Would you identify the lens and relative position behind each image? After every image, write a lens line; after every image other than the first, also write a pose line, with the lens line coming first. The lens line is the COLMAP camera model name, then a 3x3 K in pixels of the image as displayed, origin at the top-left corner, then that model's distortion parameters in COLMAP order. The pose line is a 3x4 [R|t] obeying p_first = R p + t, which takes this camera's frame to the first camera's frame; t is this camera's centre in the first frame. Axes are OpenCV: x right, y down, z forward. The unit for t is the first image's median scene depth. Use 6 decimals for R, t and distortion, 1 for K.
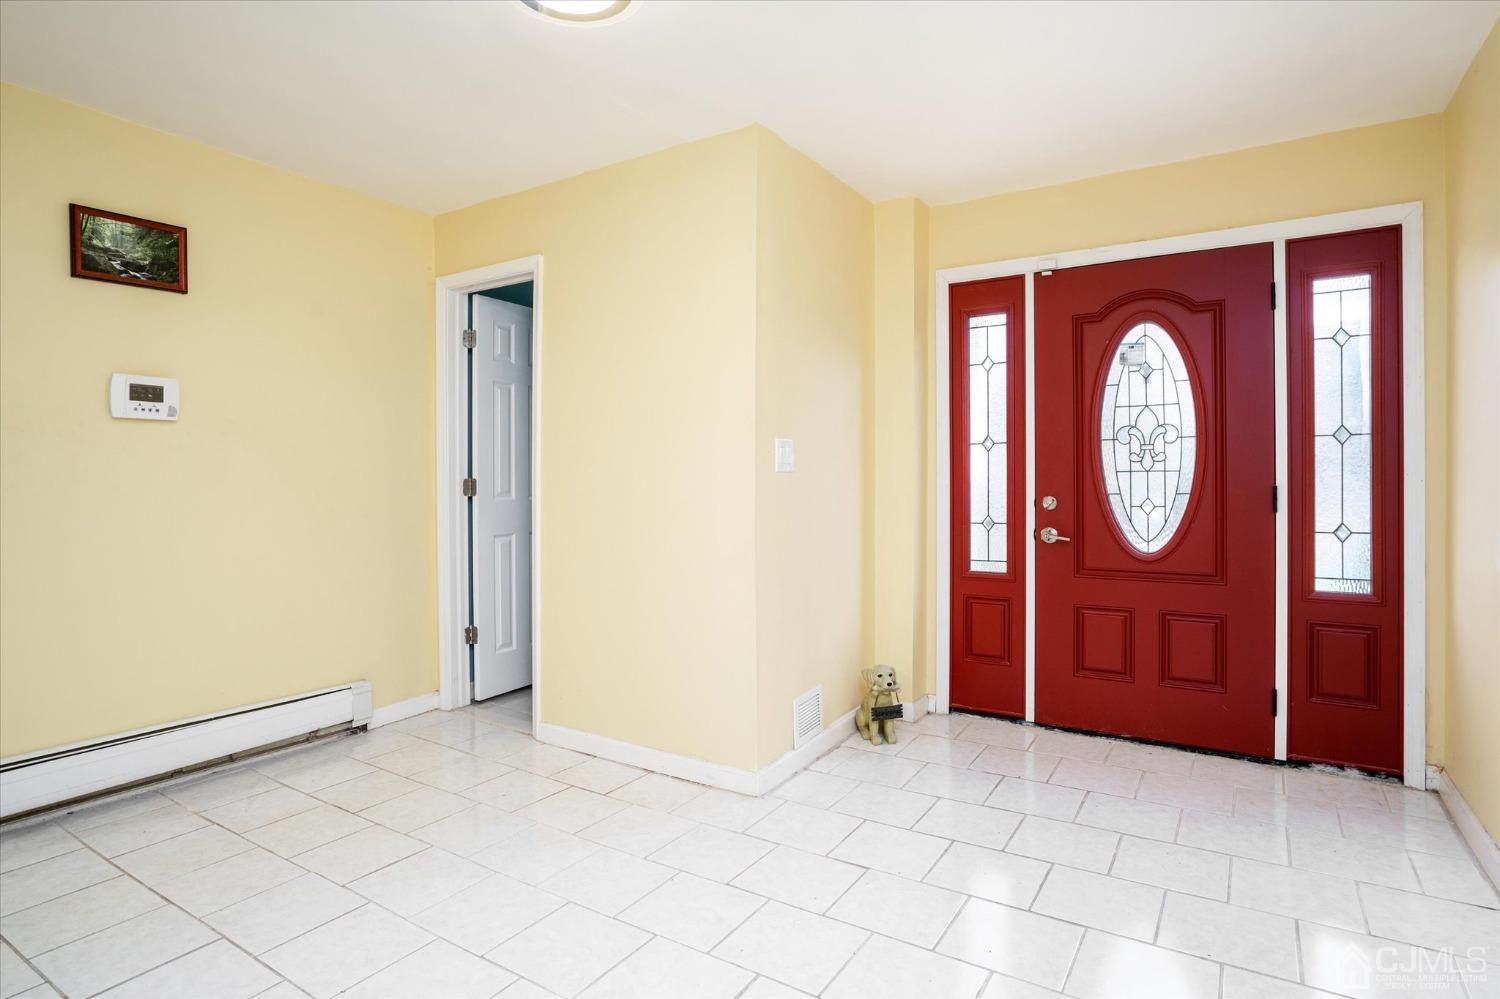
lens RADIAL K [[771.5, 0, 755.7], [0, 771.5, 487.4], [0, 0, 1]] dist [-0.003157, -0.000741]
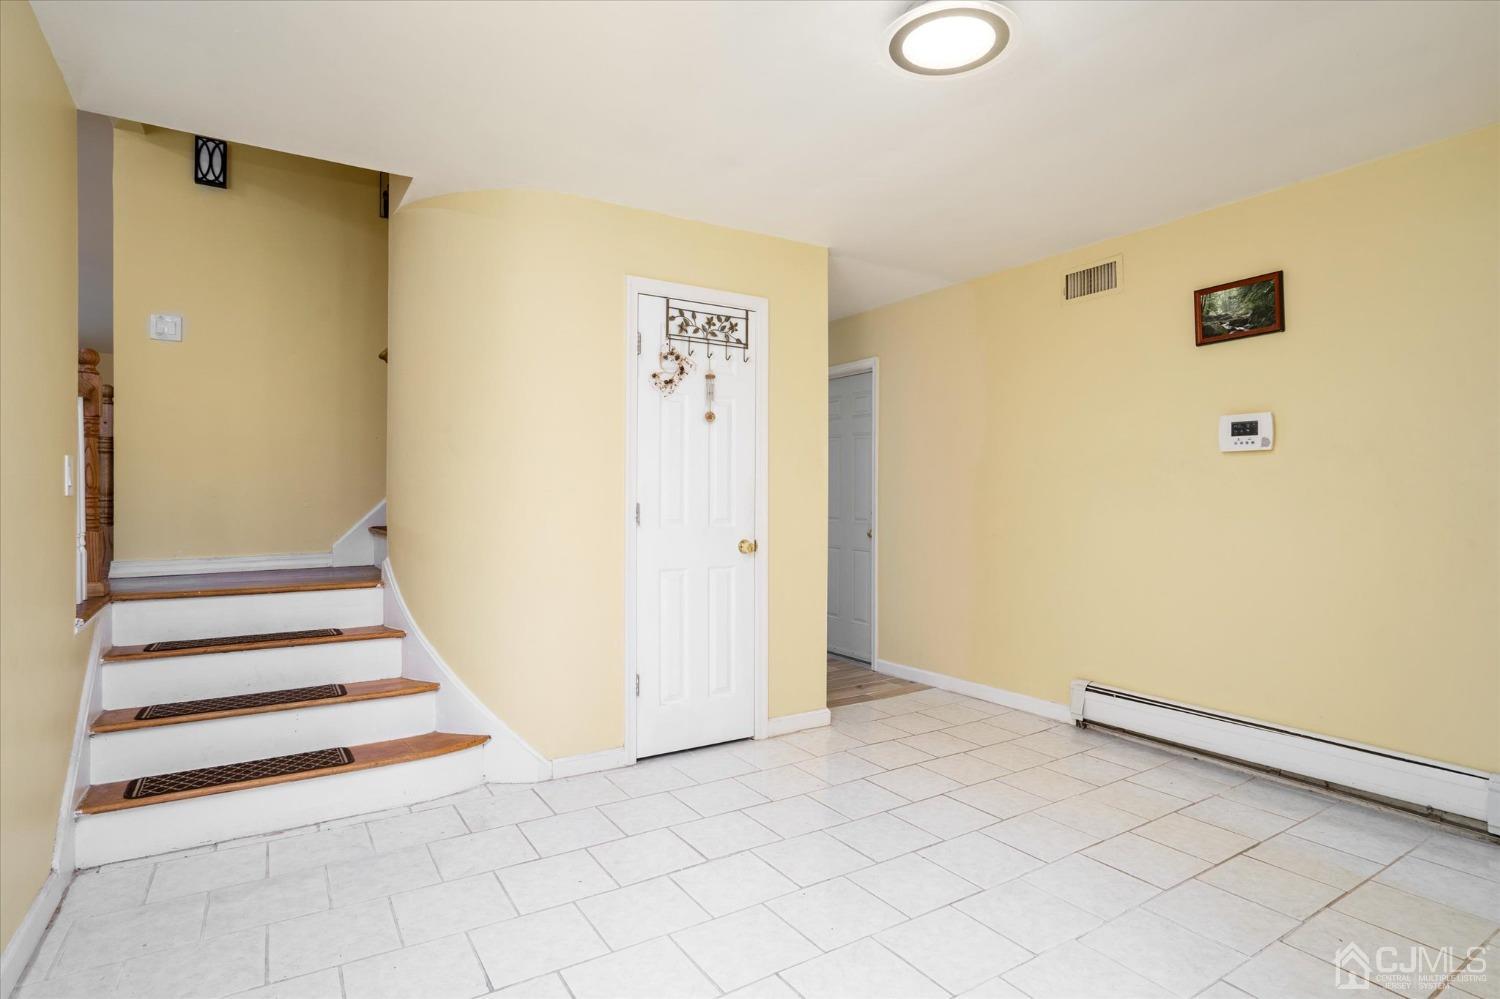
lens RADIAL K [[771.5, 0, 751.6], [0, 771.5, 499.2], [0, 0, 1]] dist [-0.003157, -0.000741]
pose [[-0.404796, 0.004340, -0.914397, 0.572065], [-0.010454, 0.999901, 0.009374, -0.019127], [0.914347, 0.013353, -0.404711, 0.792473]]
